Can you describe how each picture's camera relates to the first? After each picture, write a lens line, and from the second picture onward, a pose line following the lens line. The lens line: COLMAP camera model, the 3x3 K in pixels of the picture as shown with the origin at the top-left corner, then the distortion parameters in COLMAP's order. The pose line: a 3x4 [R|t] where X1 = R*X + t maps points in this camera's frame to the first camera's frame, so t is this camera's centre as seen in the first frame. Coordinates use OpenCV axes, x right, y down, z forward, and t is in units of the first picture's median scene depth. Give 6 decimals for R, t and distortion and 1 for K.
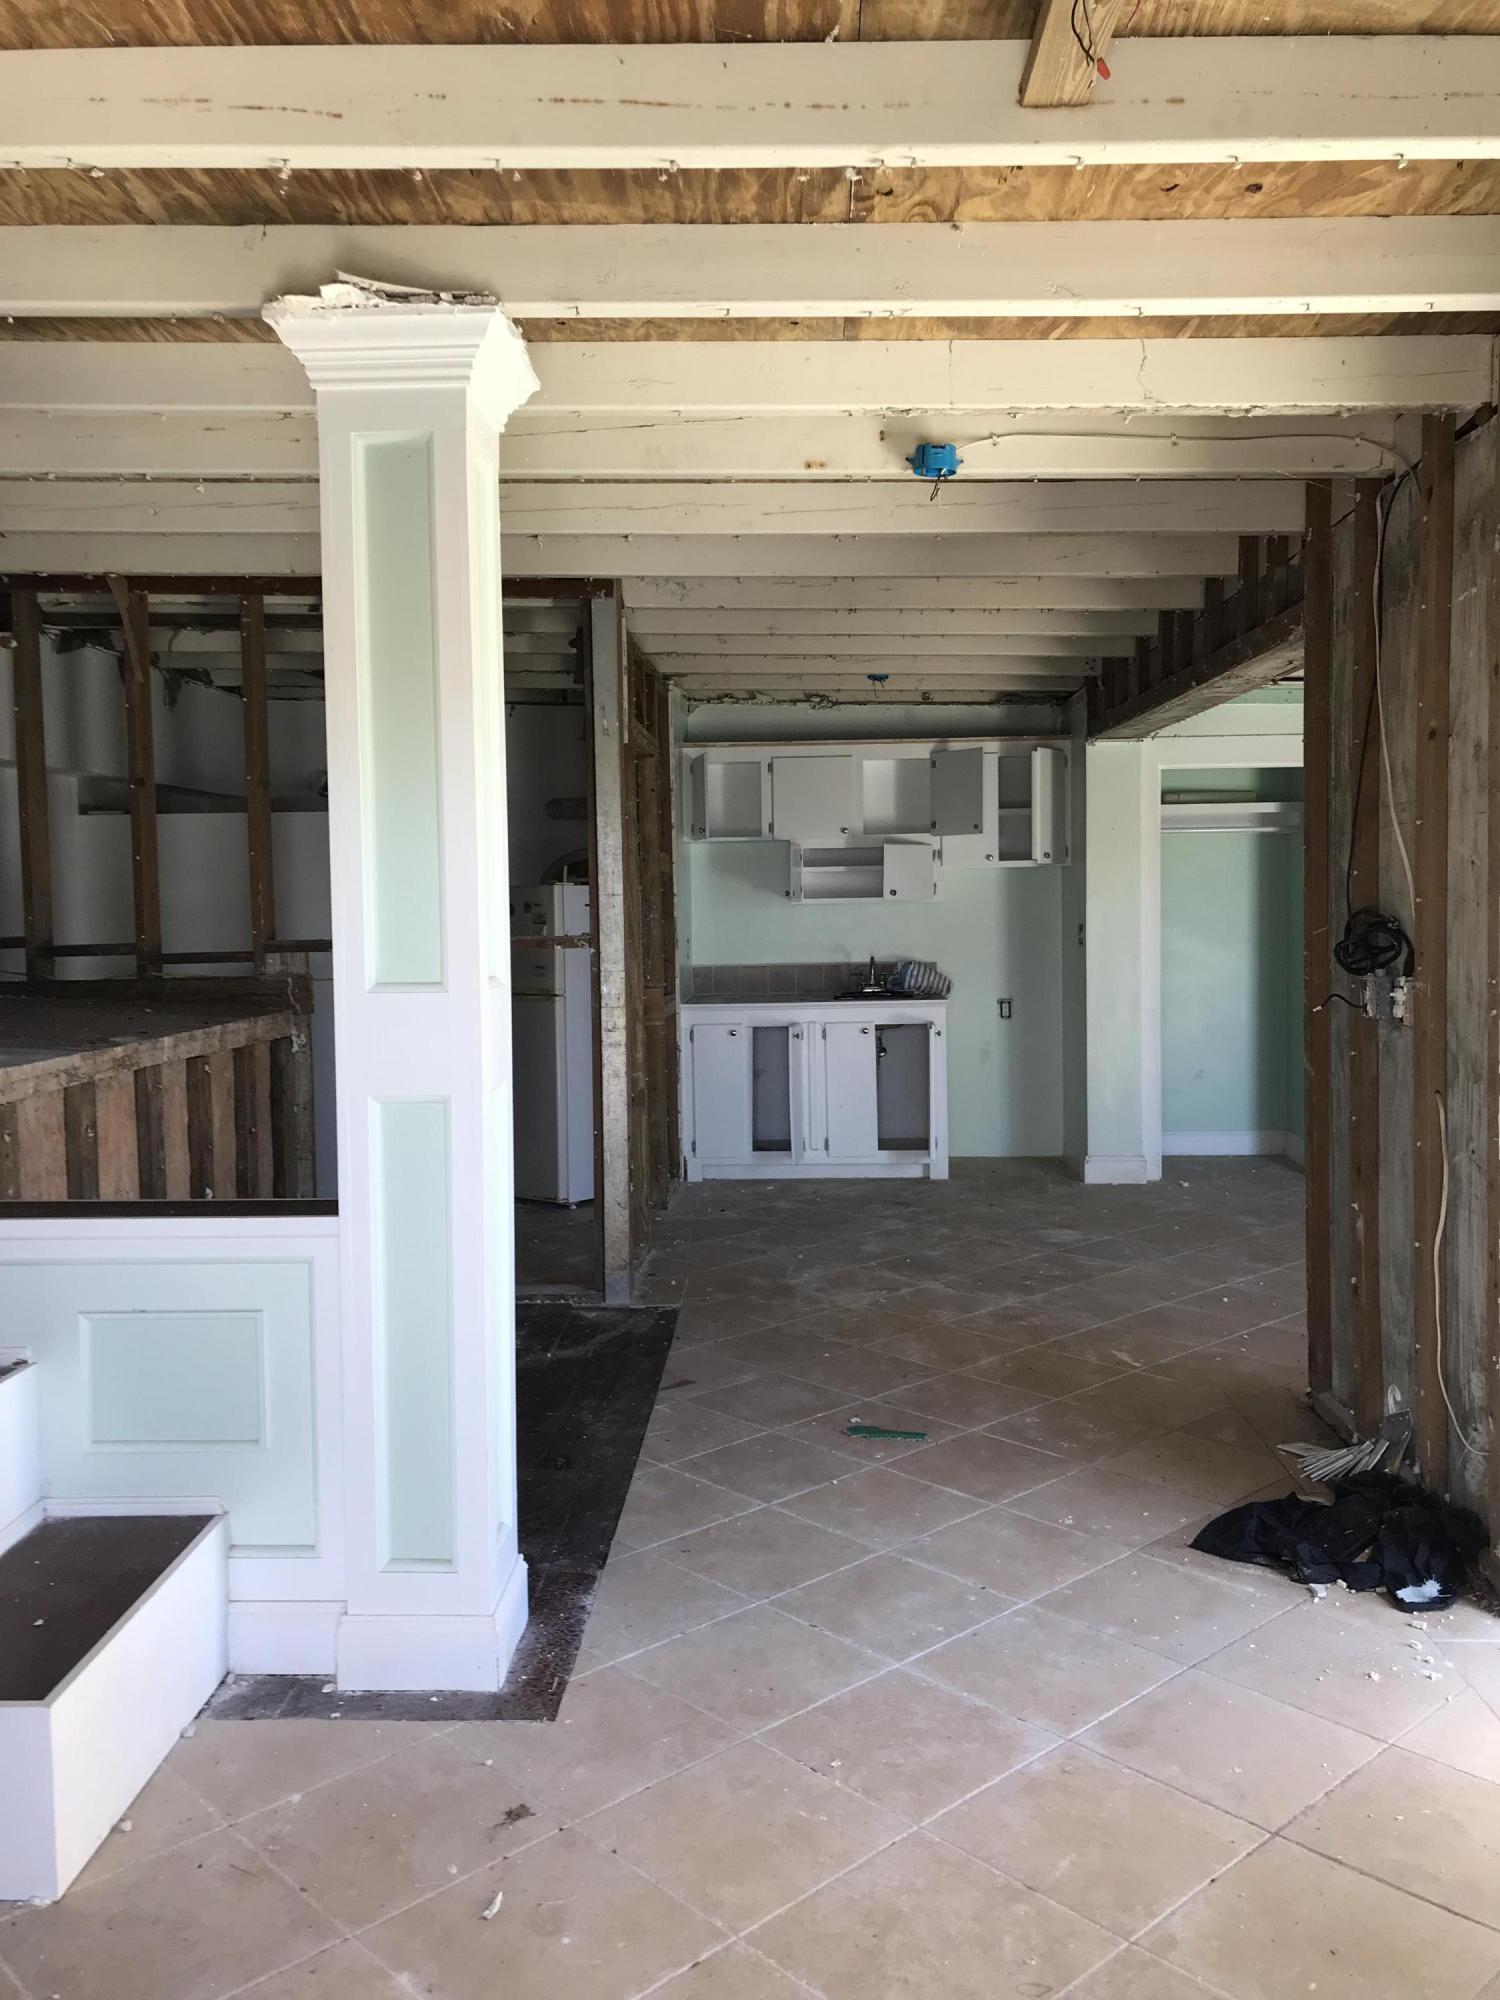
lens RADIAL K [[1621.7, 0, 753.6], [0, 1621.7, 998.9], [0, 0, 1]] dist [0.028136, -0.018146]
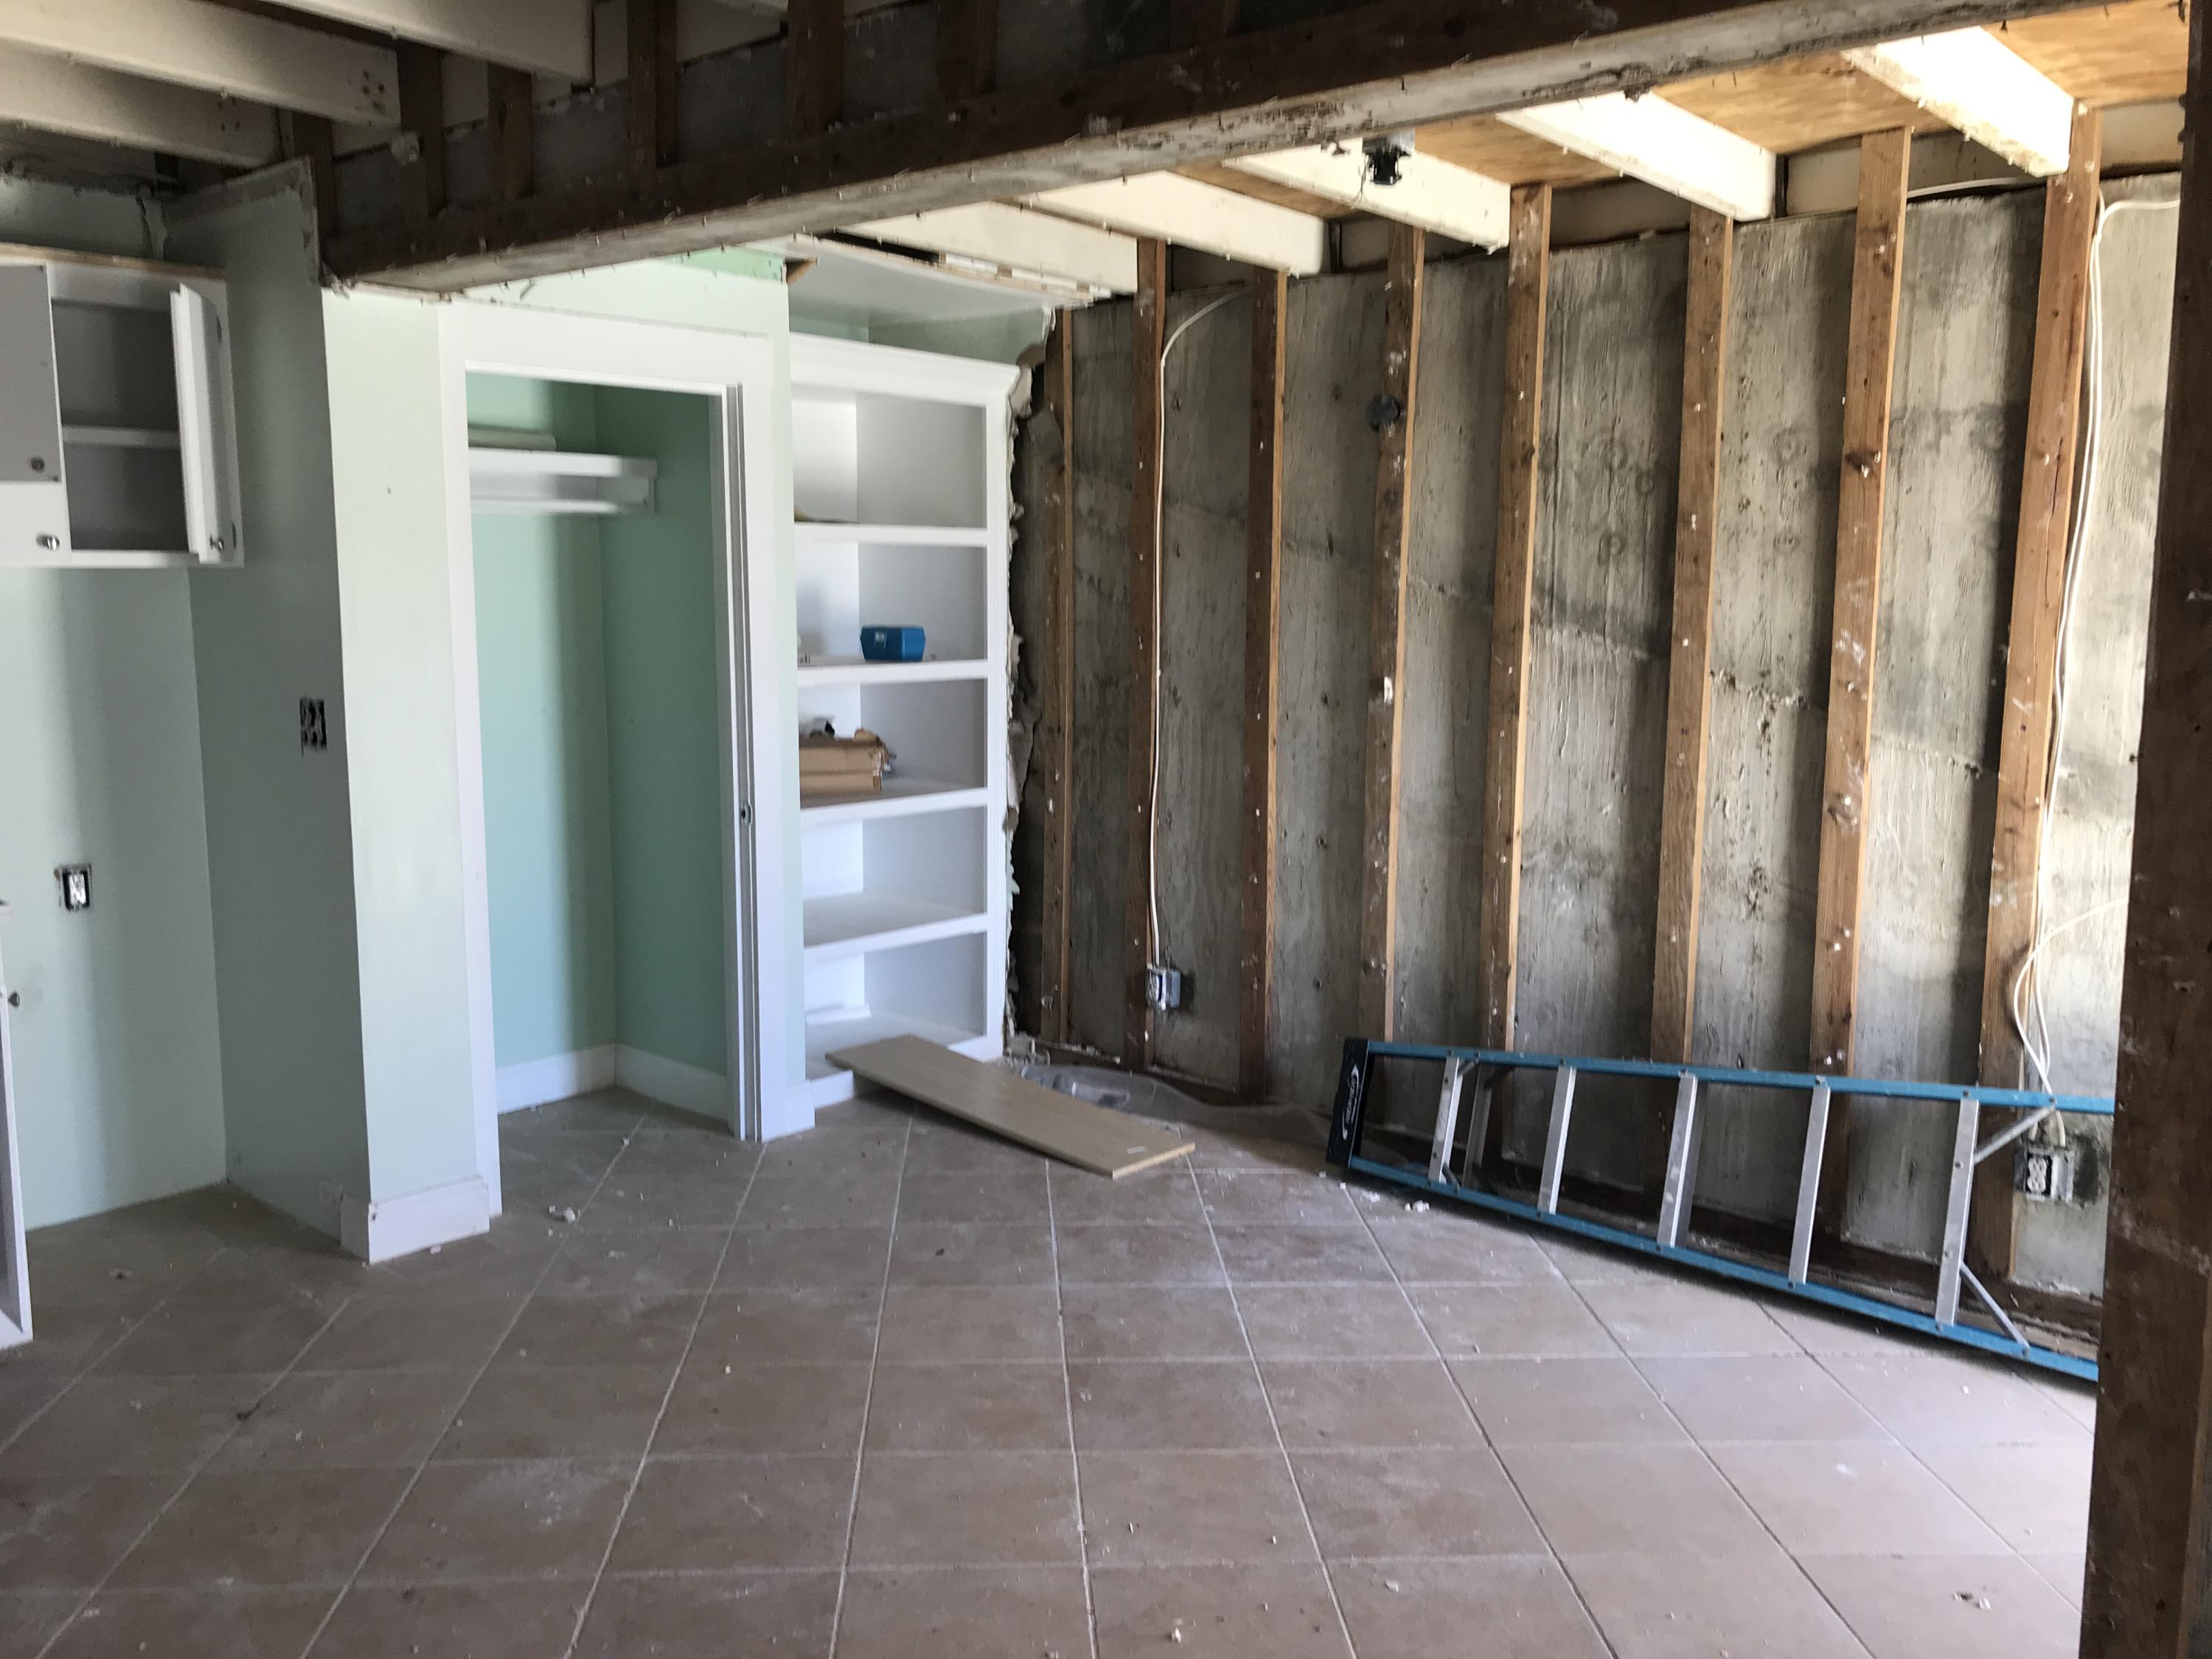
lens RADIAL K [[1793.5, 0, 1106.4], [0, 1793.5, 834.0], [0, 0, 1]] dist [0.028136, -0.018146]
pose [[0.621616, -0.091363, 0.777976, -0.052756], [0.016116, 0.994456, 0.103909, -0.057378], [-0.783156, -0.052054, 0.619643, 0.506668]]
